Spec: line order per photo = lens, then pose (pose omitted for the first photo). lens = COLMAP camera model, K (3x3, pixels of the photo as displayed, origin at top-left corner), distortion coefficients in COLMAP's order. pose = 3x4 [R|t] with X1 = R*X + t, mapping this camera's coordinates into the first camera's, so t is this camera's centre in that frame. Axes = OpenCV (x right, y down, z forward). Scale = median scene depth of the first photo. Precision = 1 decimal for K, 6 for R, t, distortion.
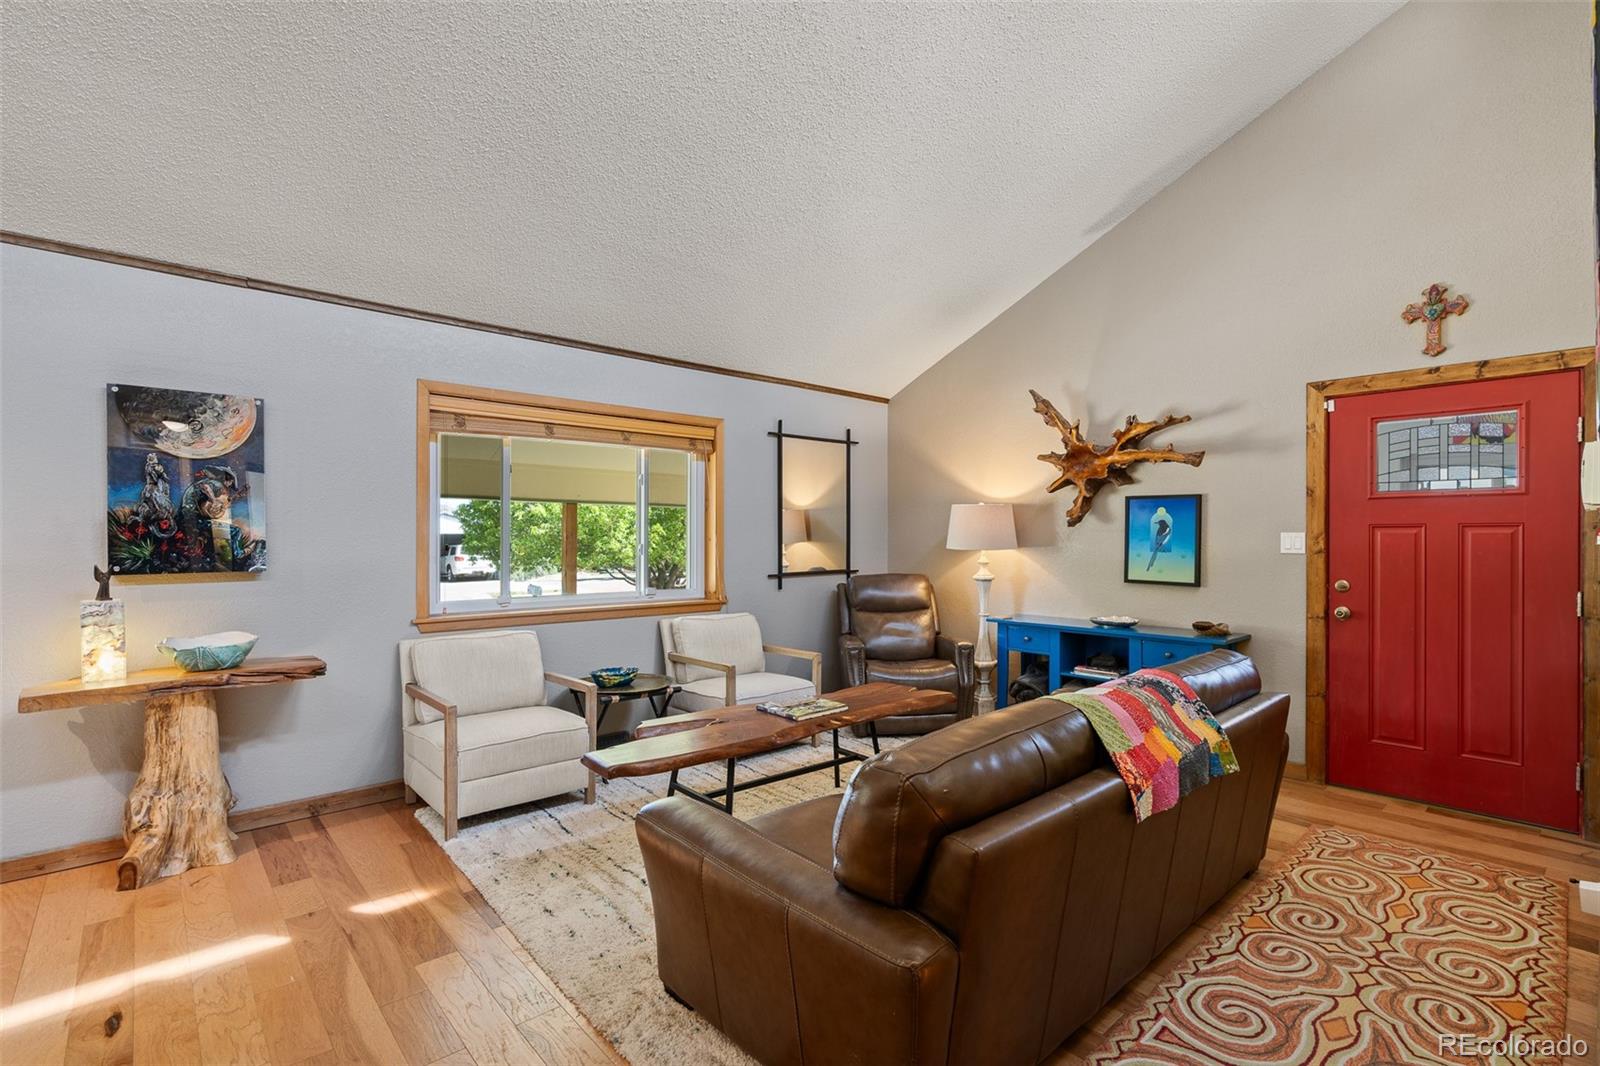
lens RADIAL K [[727.1, 0, 807.4], [0, 727.1, 540.2], [0, 0, 1]] dist [-0.009203, 0.003603]
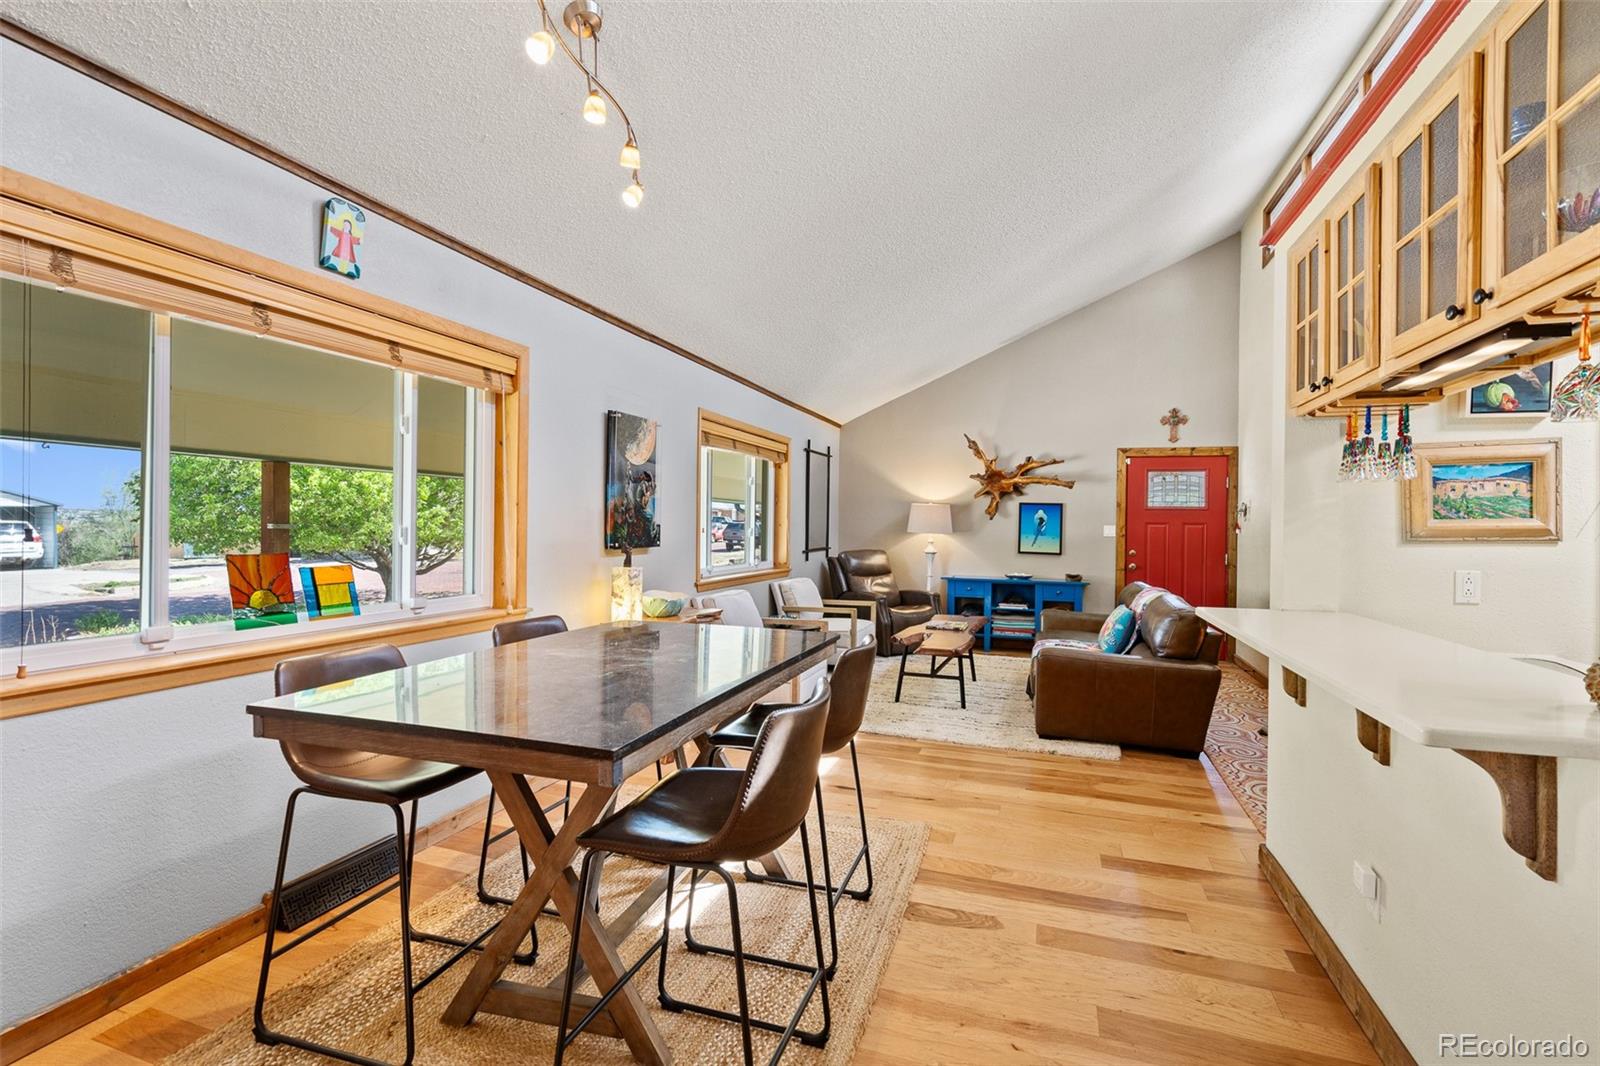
lens RADIAL K [[727.1, 0, 804.5], [0, 727.1, 522.9], [0, 0, 1]] dist [-0.009203, 0.003603]
pose [[0.879046, 0.012795, 0.476566, -0.844606], [-0.012770, 0.999913, -0.003291, -0.000904], [-0.476567, -0.003192, 0.879133, -0.265120]]
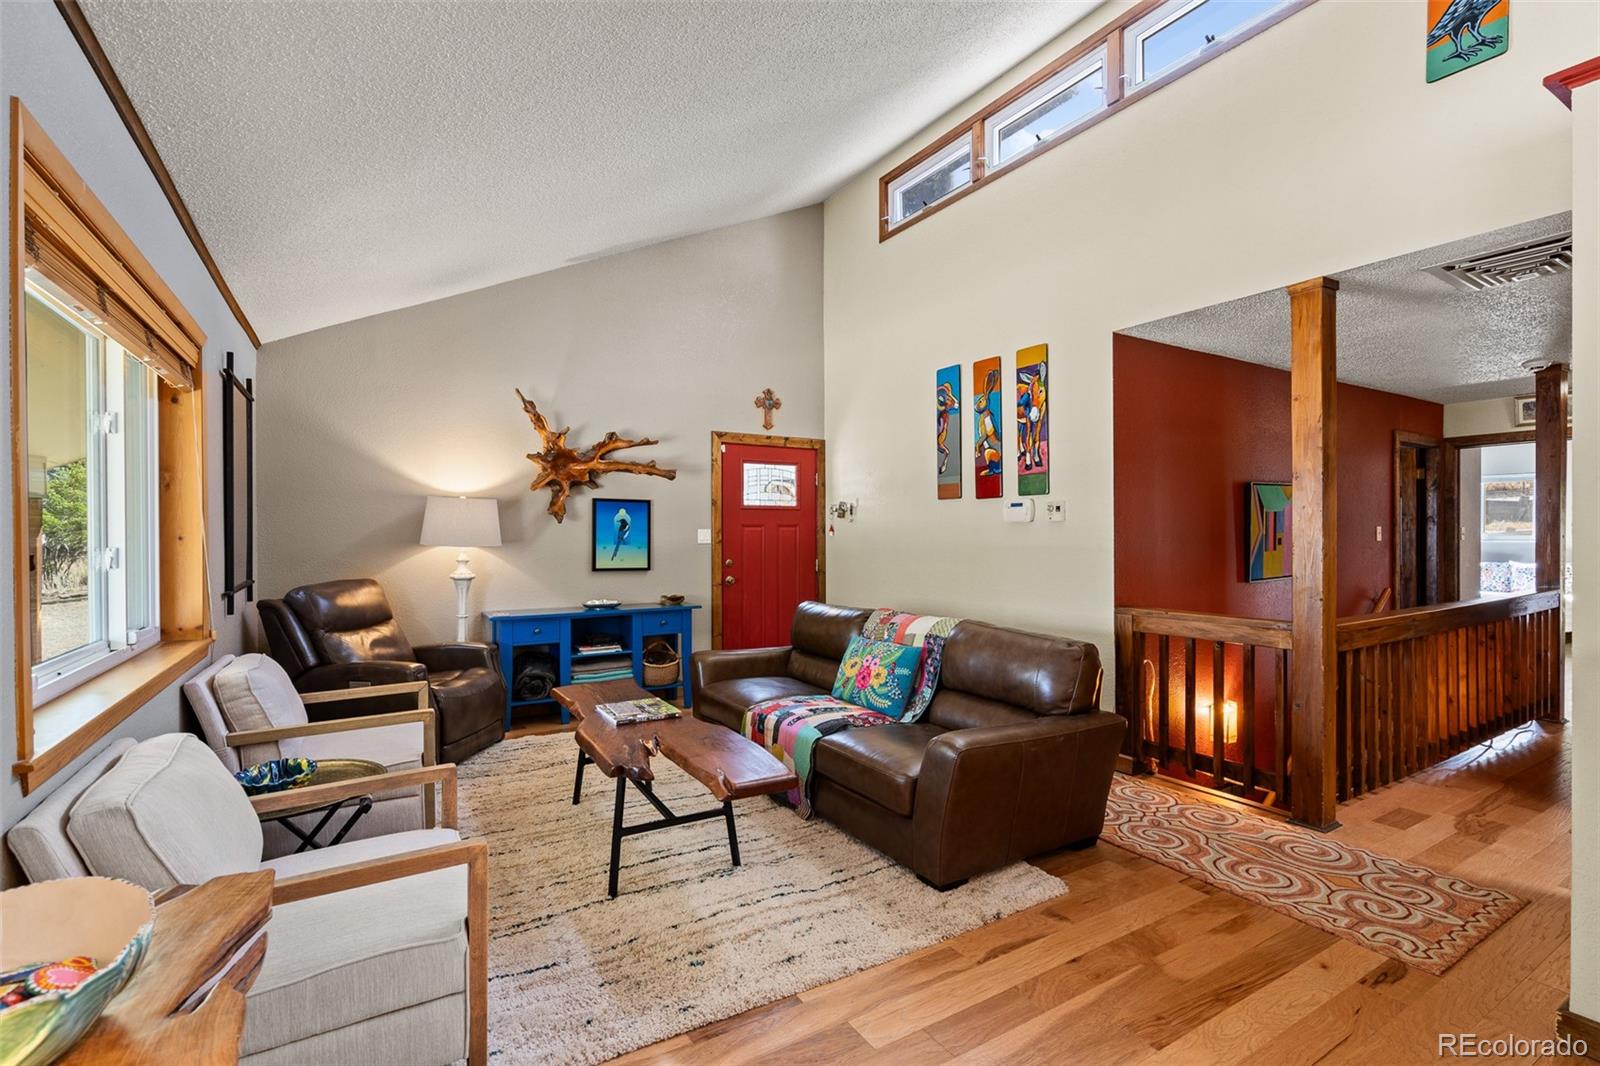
lens RADIAL K [[727.1, 0, 799.6], [0, 727.1, 531.8], [0, 0, 1]] dist [-0.009203, 0.003603]
pose [[0.204761, 0.000257, 0.978812, -0.673387], [0.007452, 0.999971, -0.001821, -0.000925], [-0.978784, 0.007667, 0.204753, 0.447340]]
